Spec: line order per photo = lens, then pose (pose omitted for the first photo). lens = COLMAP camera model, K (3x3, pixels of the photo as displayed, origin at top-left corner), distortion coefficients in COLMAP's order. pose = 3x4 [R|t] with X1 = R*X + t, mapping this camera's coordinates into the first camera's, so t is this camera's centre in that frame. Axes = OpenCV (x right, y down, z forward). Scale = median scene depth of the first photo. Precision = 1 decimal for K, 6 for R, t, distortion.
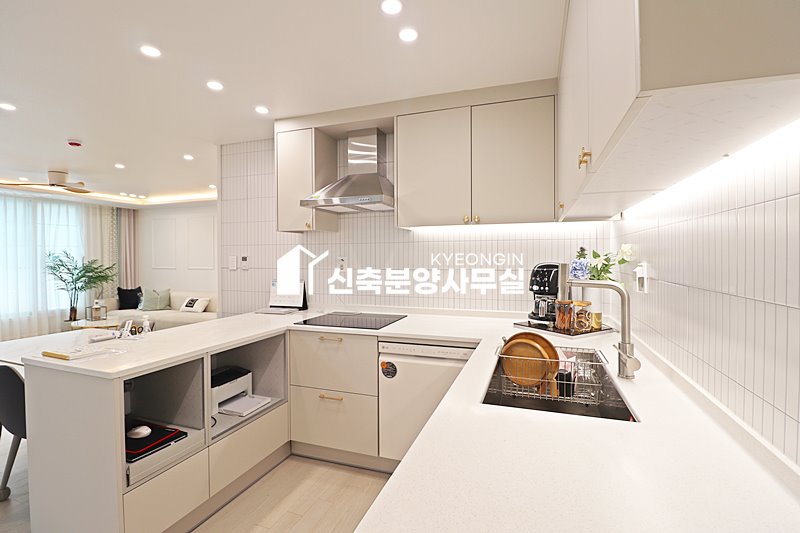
lens RADIAL K [[368.9, 0, 399.1], [0, 368.9, 262.5], [0, 0, 1]] dist [-0.018918, -0.003074]
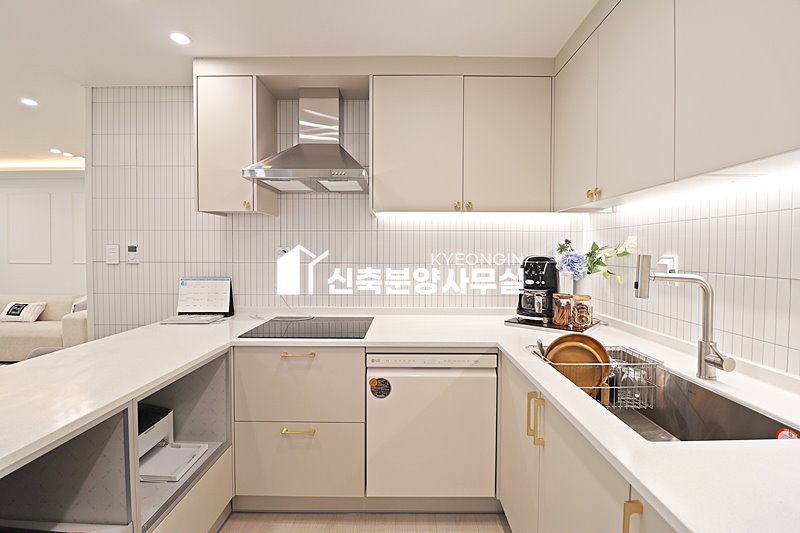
lens RADIAL K [[368.9, 0, 404.9], [0, 368.9, 262.3], [0, 0, 1]] dist [-0.018918, -0.003074]
pose [[0.944623, -0.002401, 0.328147, -0.188665], [-0.003020, 0.999867, 0.016012, 0.003826], [-0.328142, -0.016117, 0.944491, 0.181333]]
